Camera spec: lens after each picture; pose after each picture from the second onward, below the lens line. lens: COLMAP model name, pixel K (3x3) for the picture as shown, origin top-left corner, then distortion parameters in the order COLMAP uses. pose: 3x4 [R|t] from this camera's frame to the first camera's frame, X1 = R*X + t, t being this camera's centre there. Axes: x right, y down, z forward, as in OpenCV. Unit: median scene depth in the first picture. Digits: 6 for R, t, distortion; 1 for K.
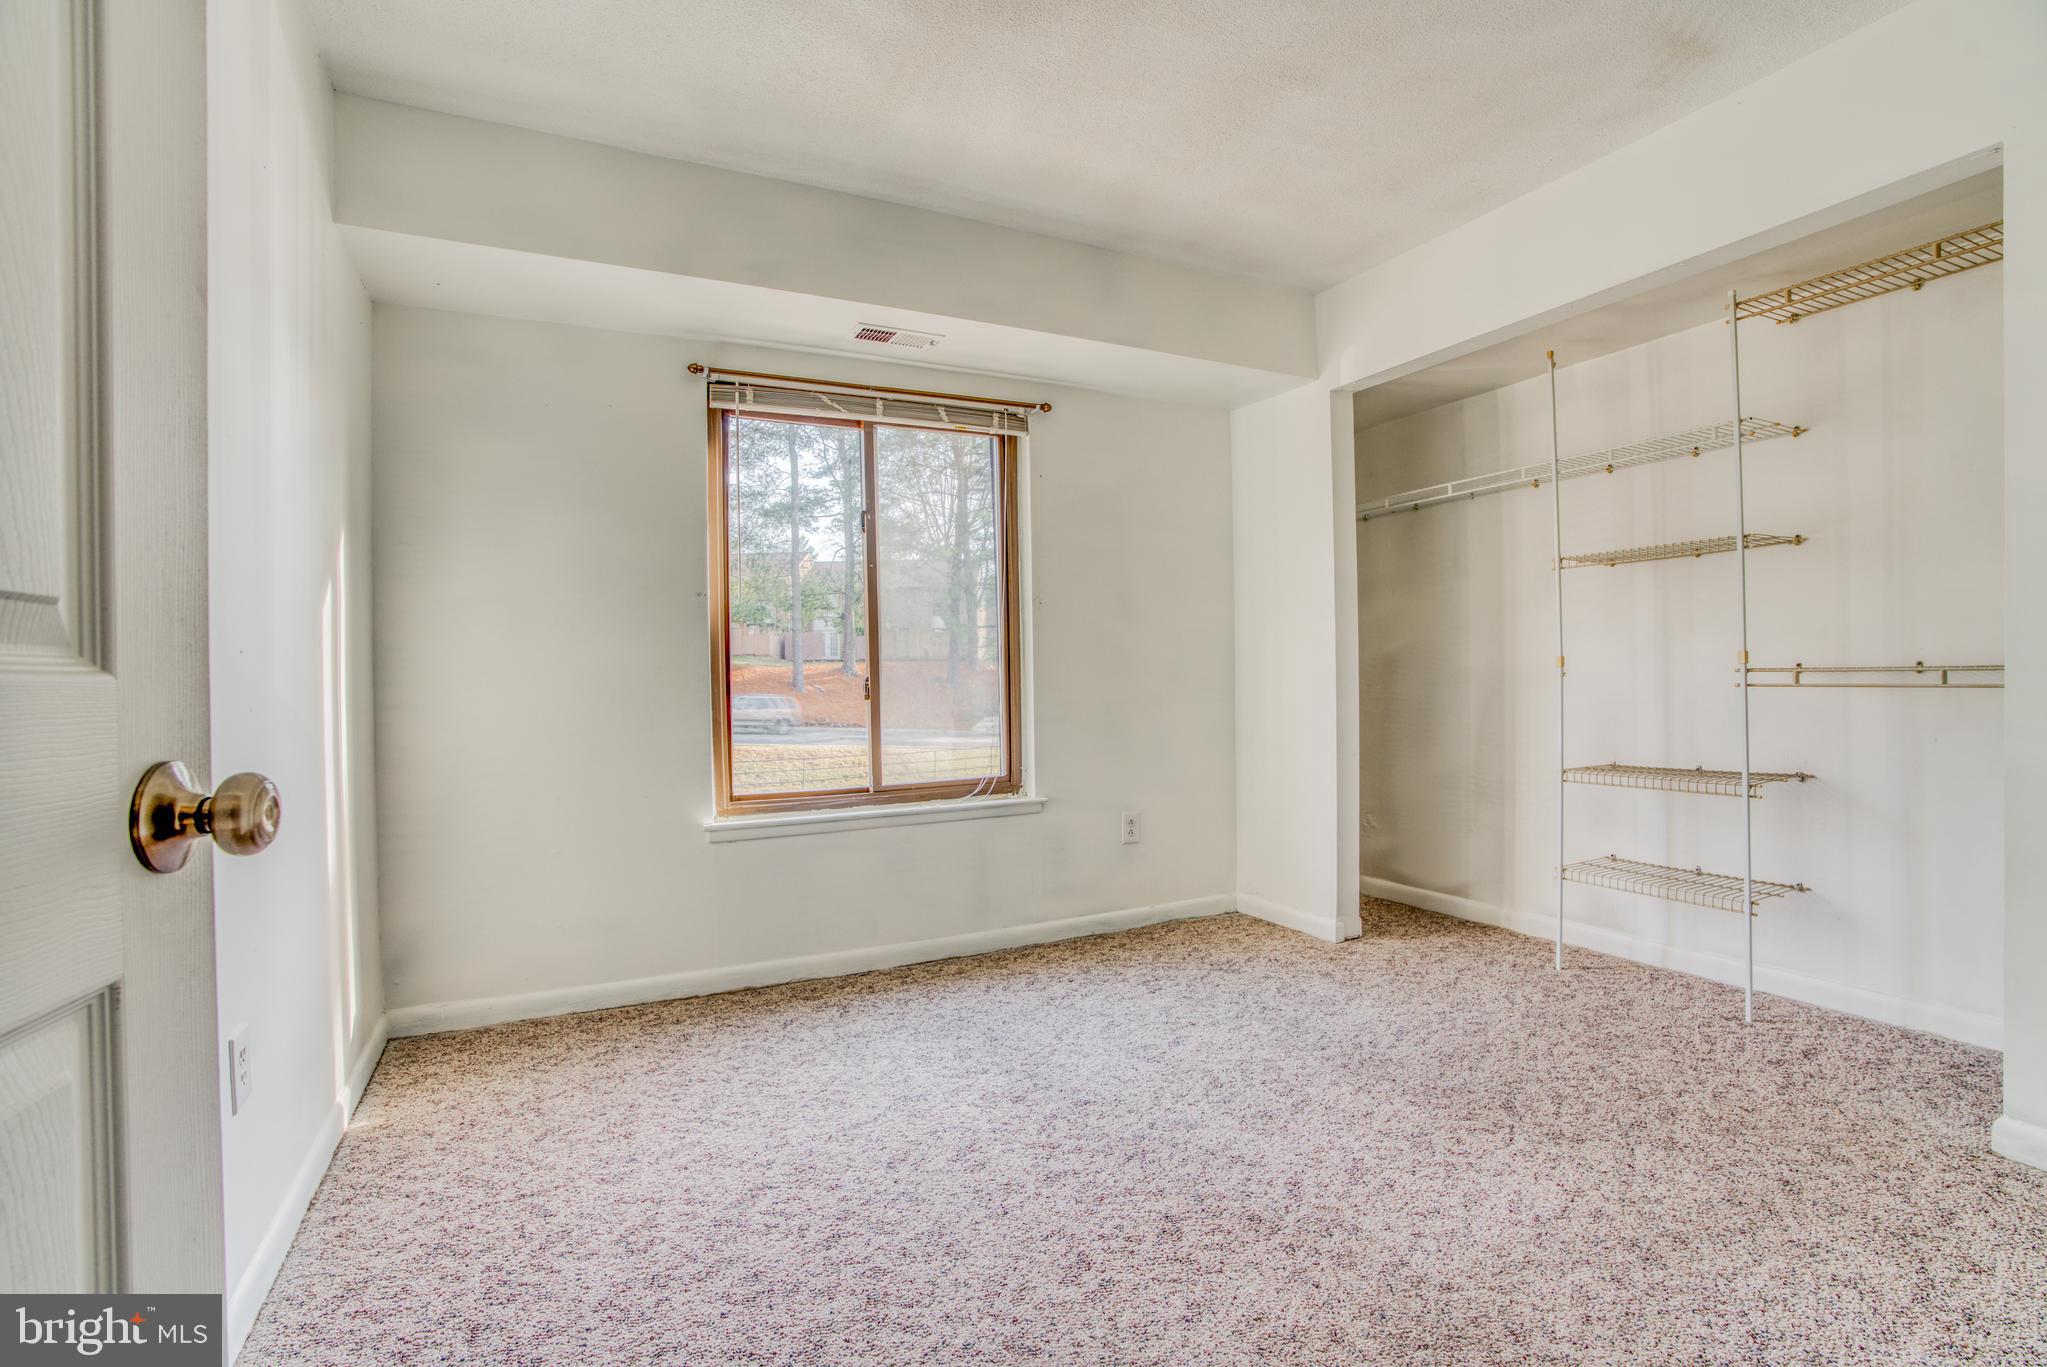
lens RADIAL K [[927.6, 0, 1015.9], [0, 927.6, 678.0], [0, 0, 1]] dist [-0.066185, 0.022931]
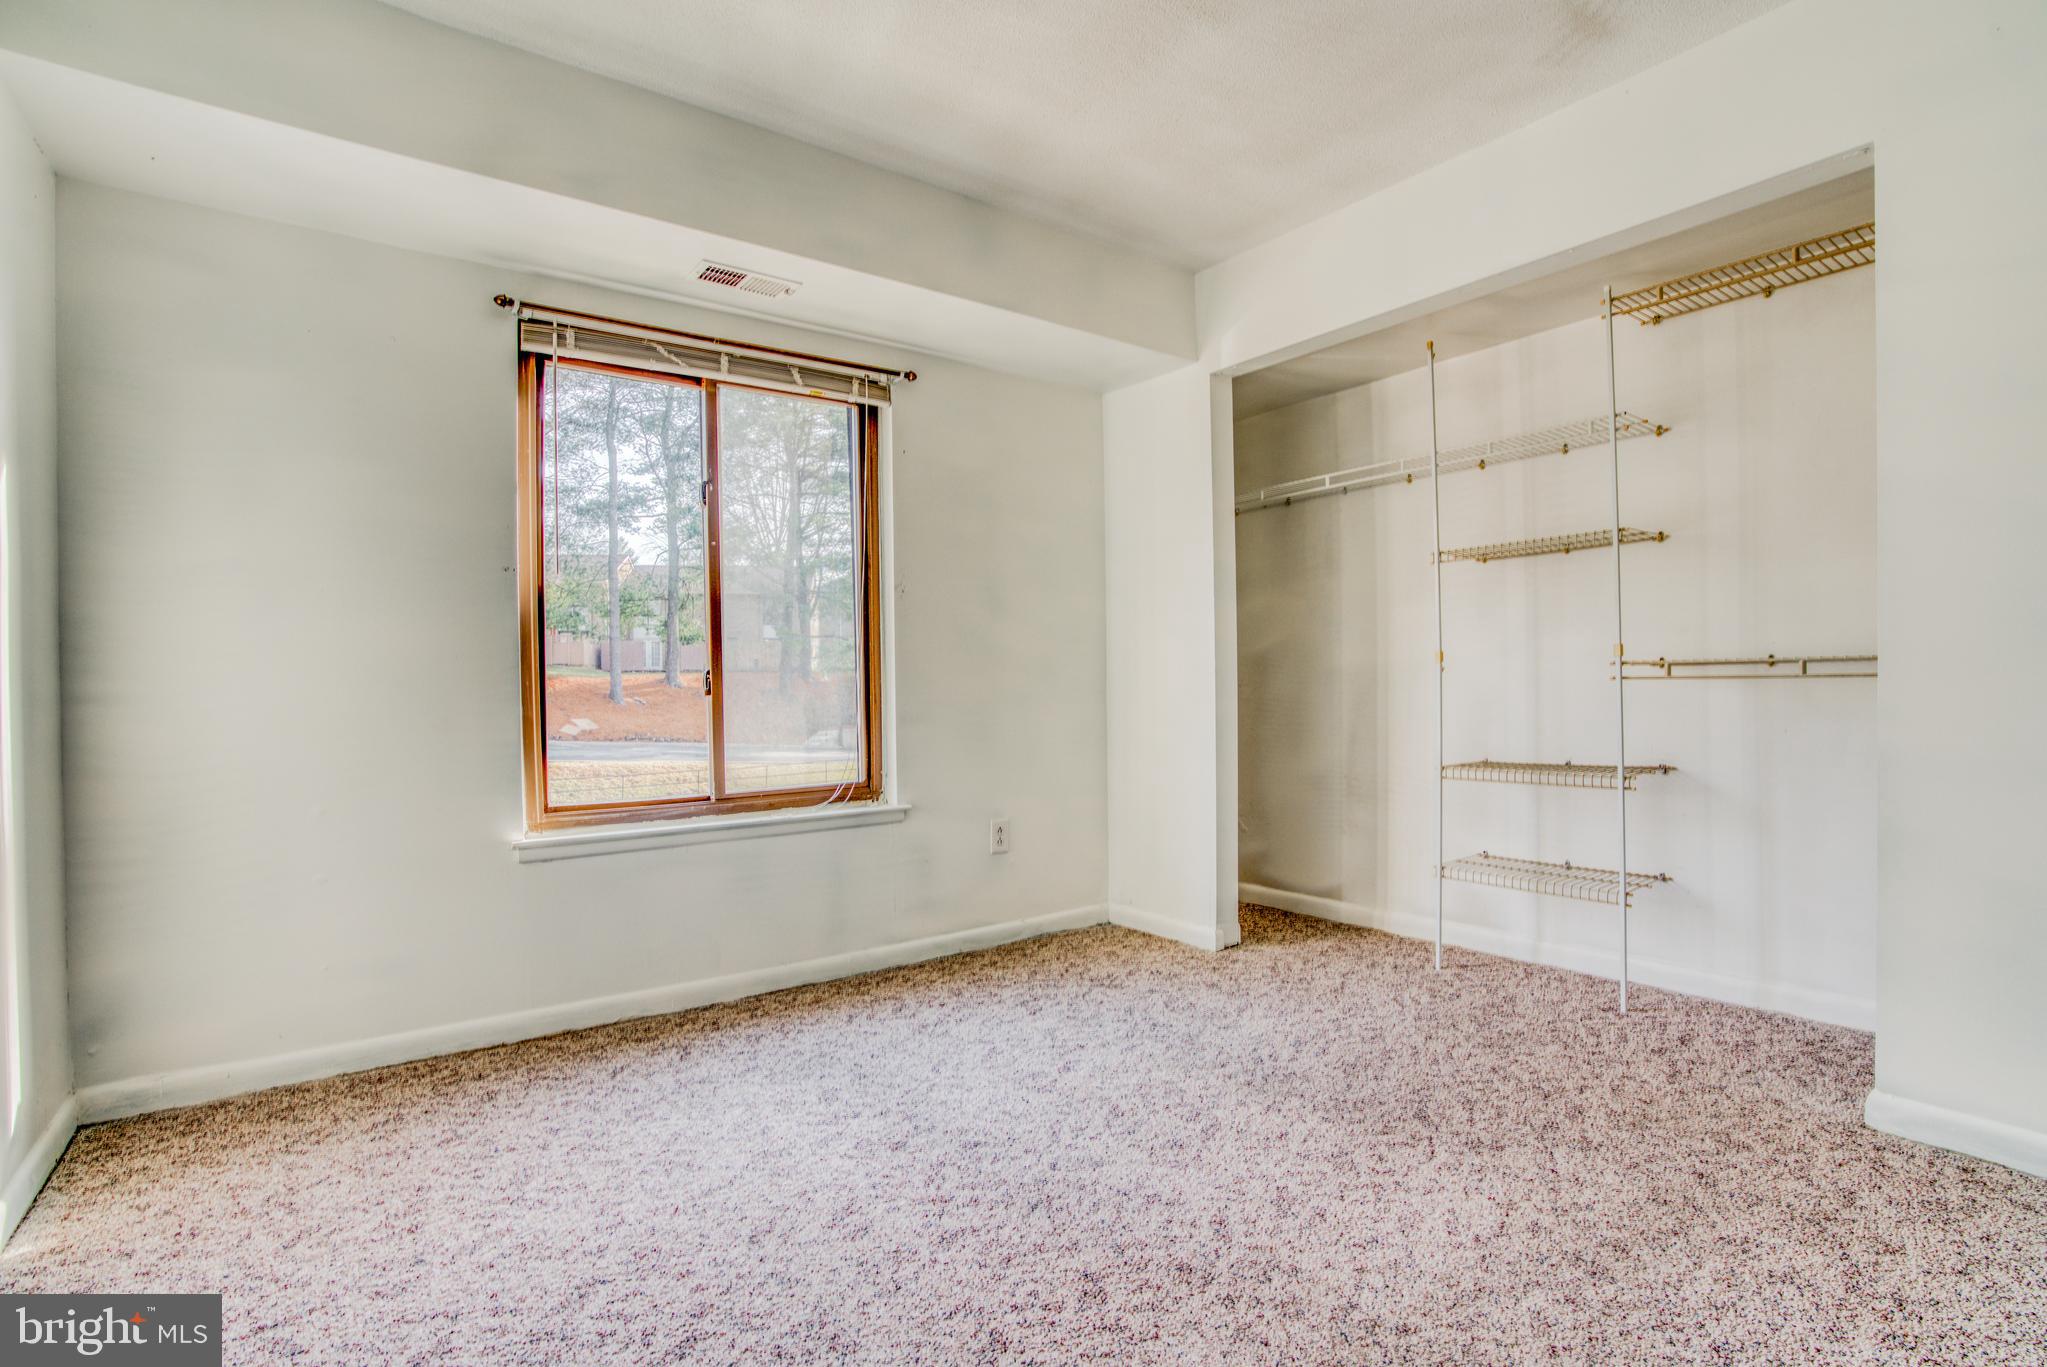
lens RADIAL K [[947.9, 0, 1009.0], [0, 947.9, 690.7], [0, 0, 1]] dist [-0.072227, 0.027246]
pose [[0.986230, 0.001206, 0.165378, -0.036307], [-0.001188, 0.999999, -0.000208, 0.025421], [-0.165378, 0.000009, 0.986230, 0.098951]]
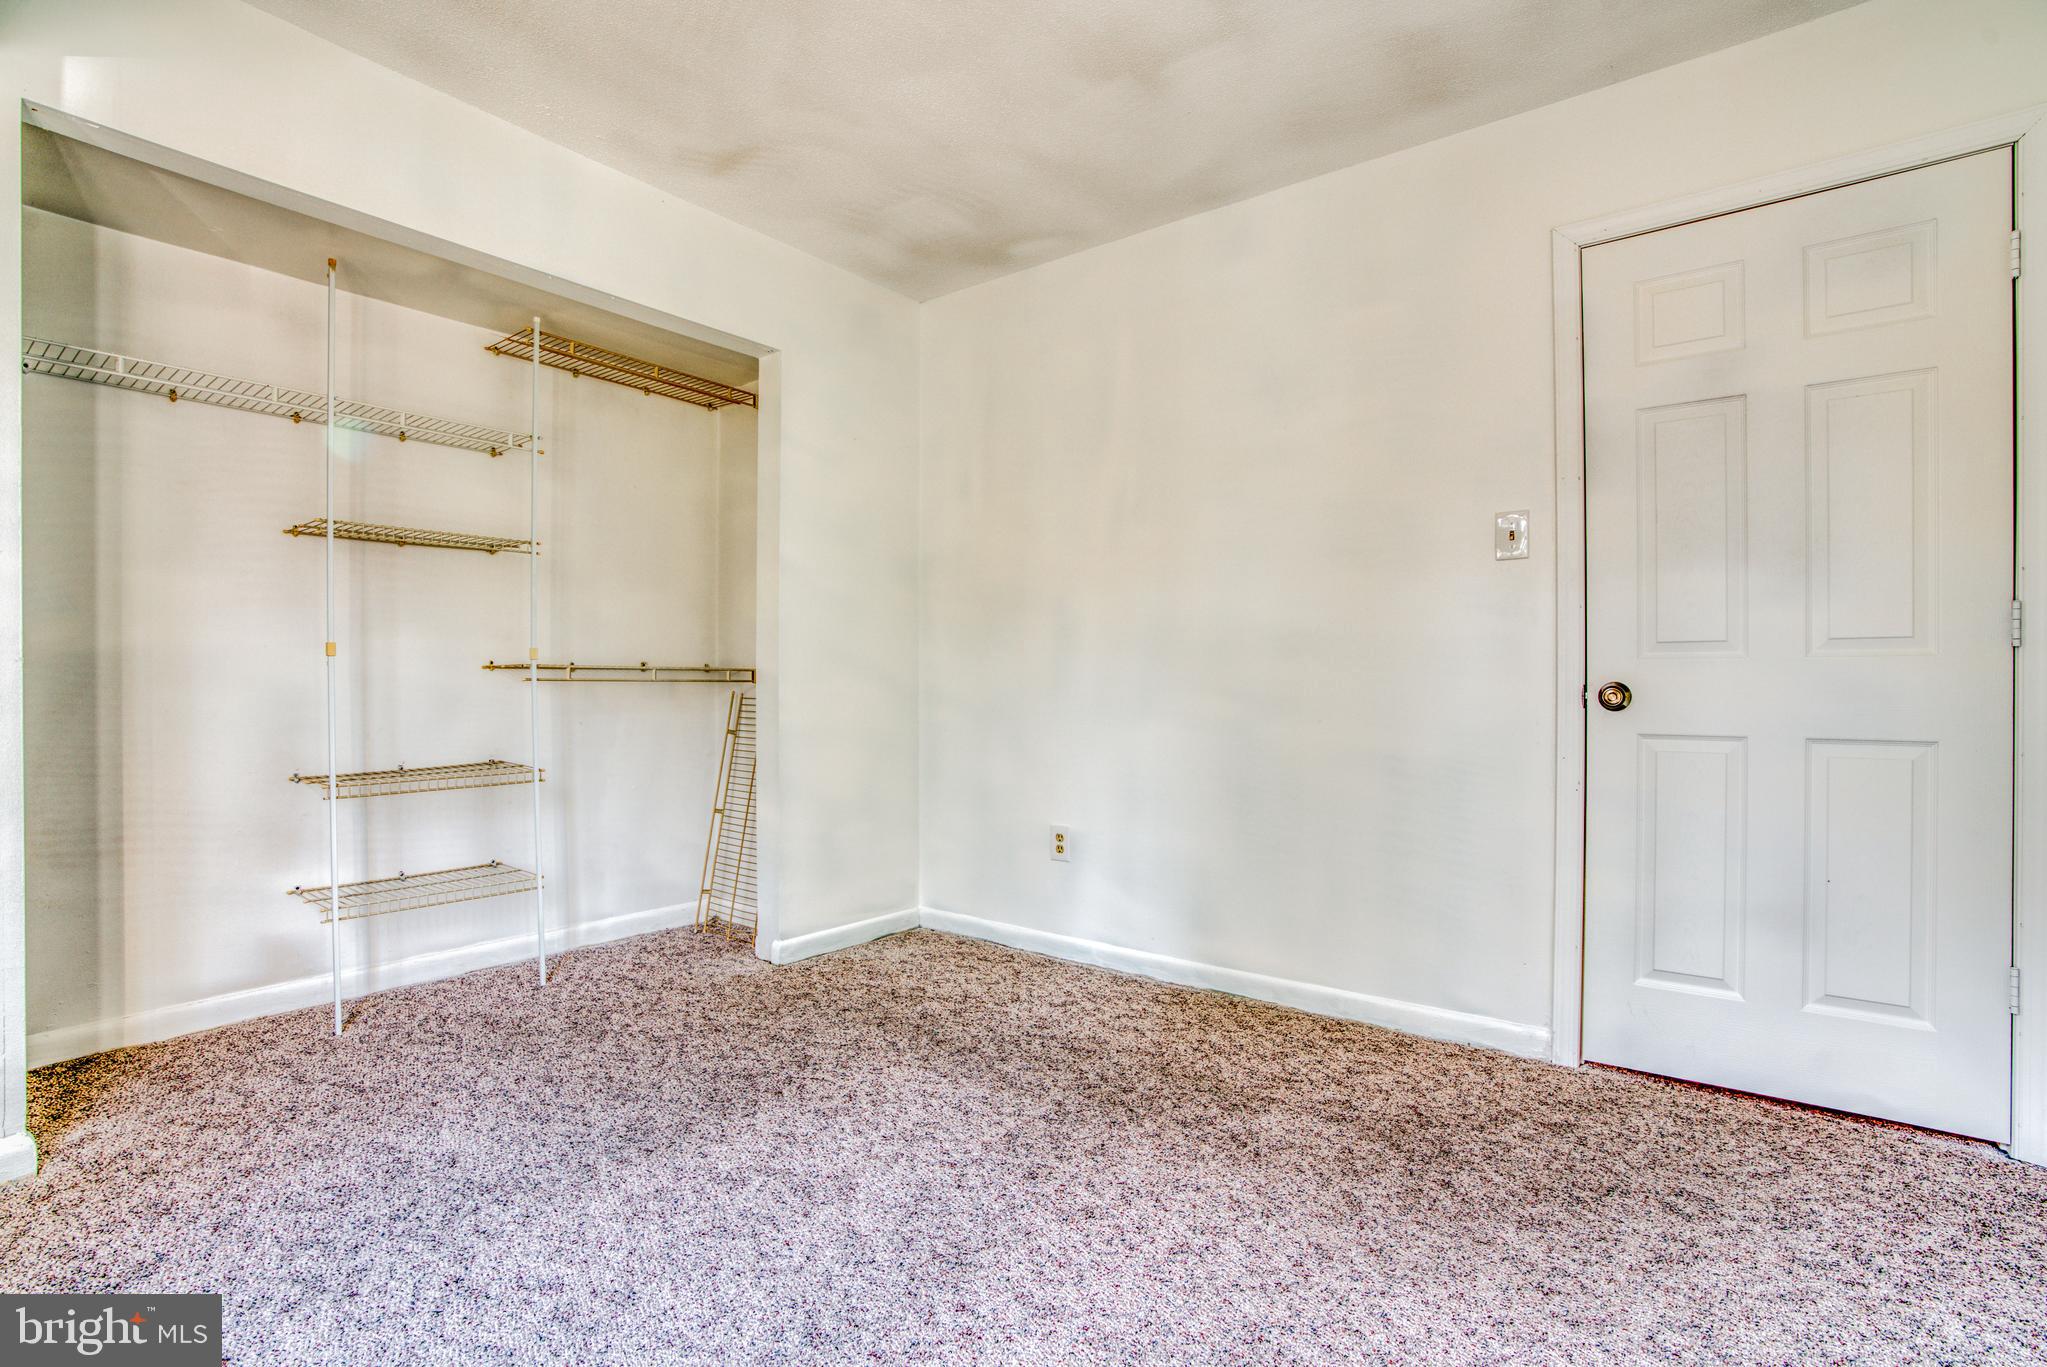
lens RADIAL K [[938.7, 0, 1006.6], [0, 938.7, 687.6], [0, 0, 1]] dist [-0.066851, 0.024863]
pose [[-0.411547, 0.006194, 0.911368, -0.478688], [0.003104, 0.999981, -0.005395, 0.027330], [-0.911383, 0.000608, -0.411558, 1.003242]]
